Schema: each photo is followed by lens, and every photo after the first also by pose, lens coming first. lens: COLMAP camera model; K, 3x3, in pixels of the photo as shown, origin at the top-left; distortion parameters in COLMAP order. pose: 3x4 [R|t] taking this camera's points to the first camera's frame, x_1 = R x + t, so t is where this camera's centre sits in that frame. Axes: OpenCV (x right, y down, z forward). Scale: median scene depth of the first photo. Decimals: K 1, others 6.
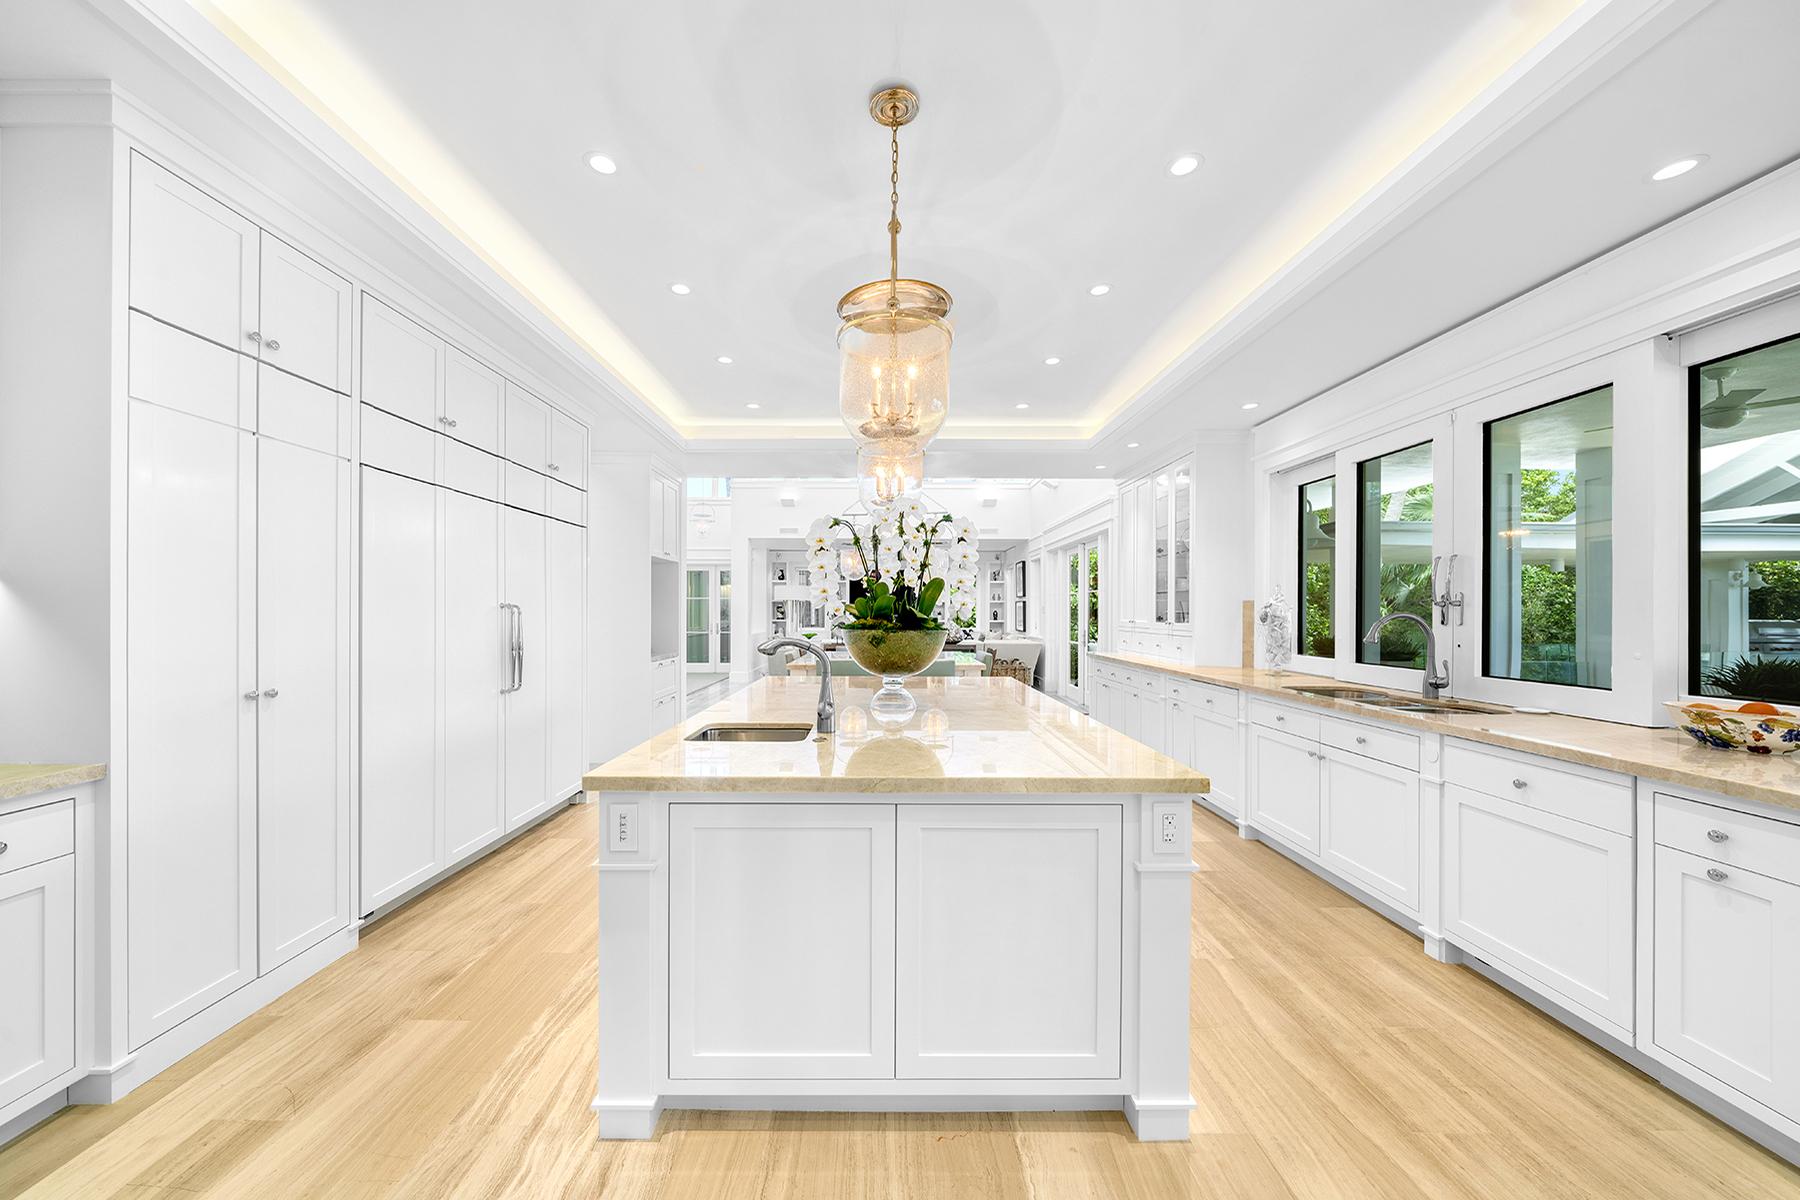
lens RADIAL K [[894.4, 0, 899.5], [0, 894.4, 604.1], [0, 0, 1]] dist [0.004835, 0.000496]
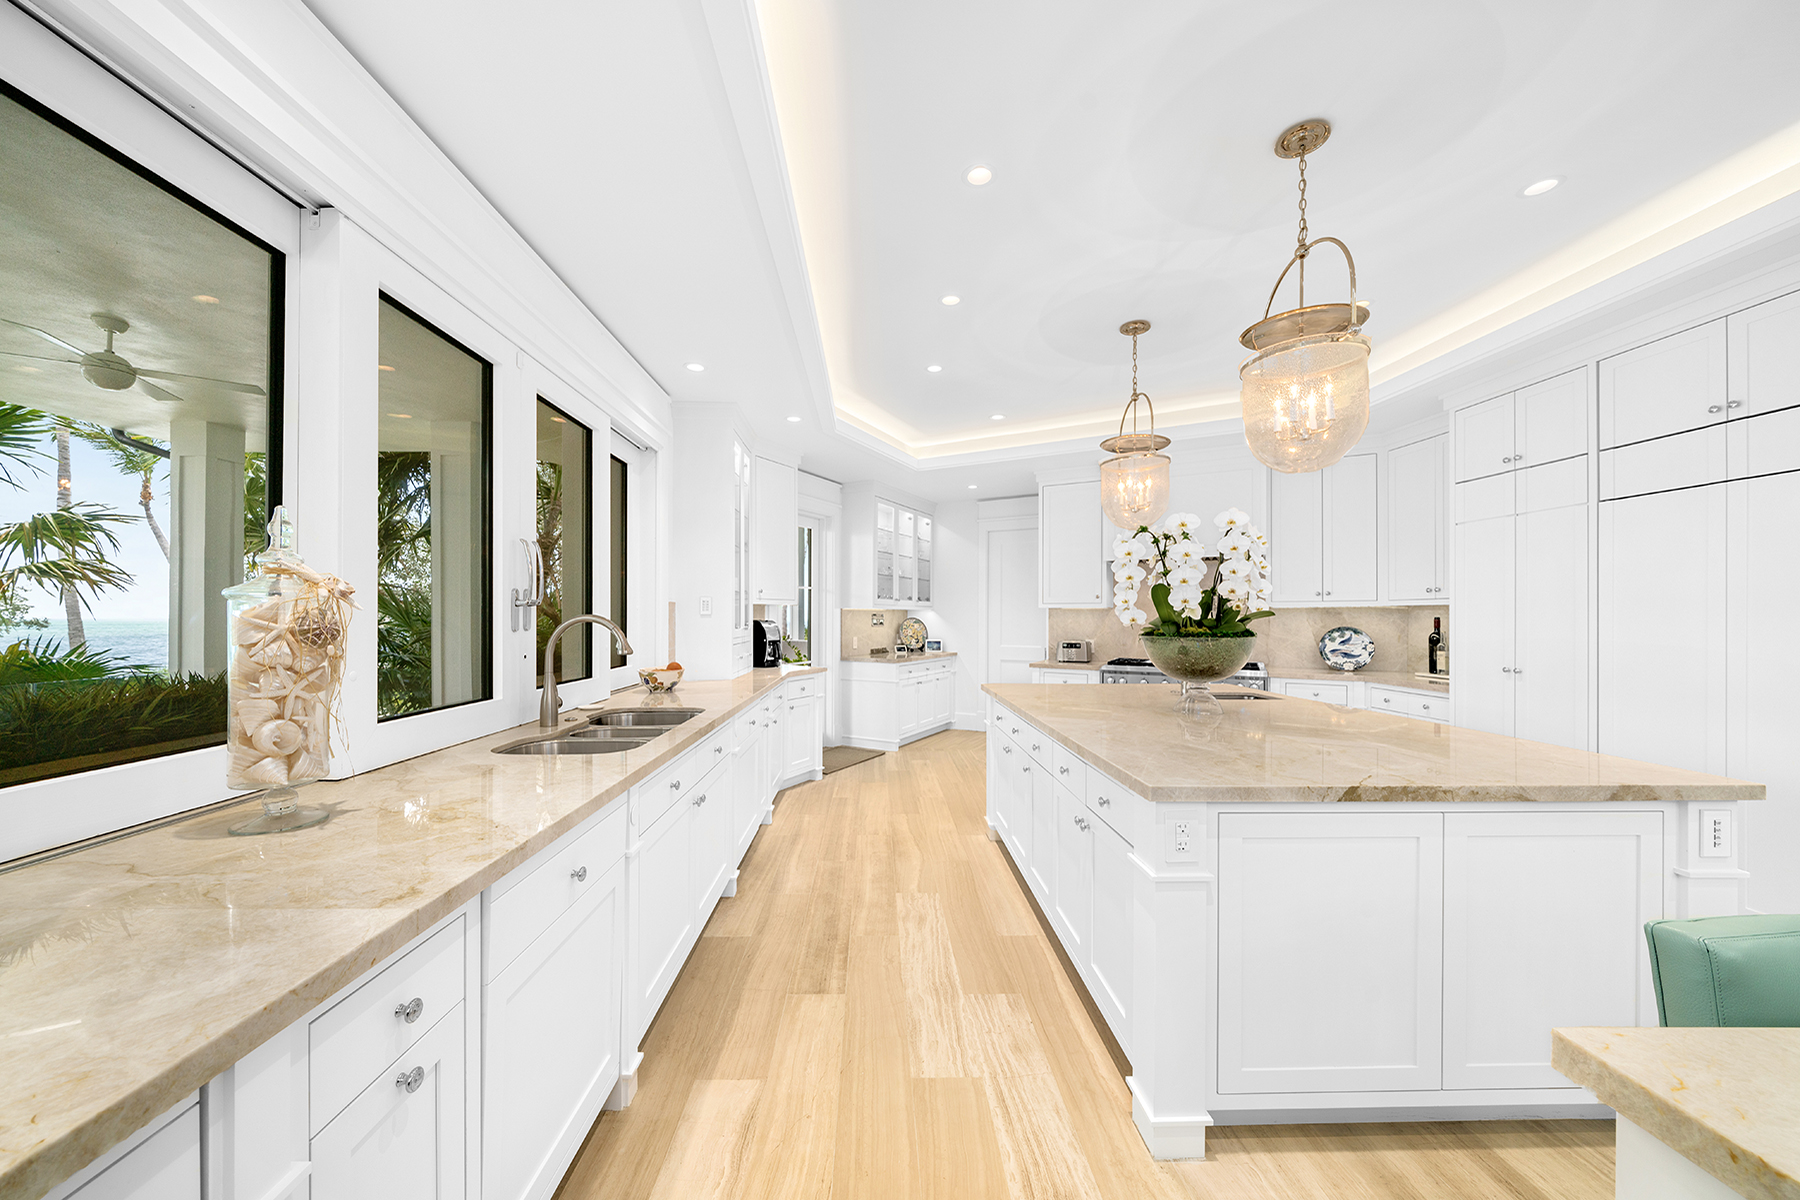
lens RADIAL K [[711.3, 0, 910.0], [0, 711.3, 617.7], [0, 0, 1]] dist [0.001136, 0.000062]
pose [[-0.999776, -0.004672, 0.020631, 0.319040], [-0.004743, 0.999983, -0.003413, 0.013154], [-0.020614, -0.003510, -0.999781, 1.894280]]
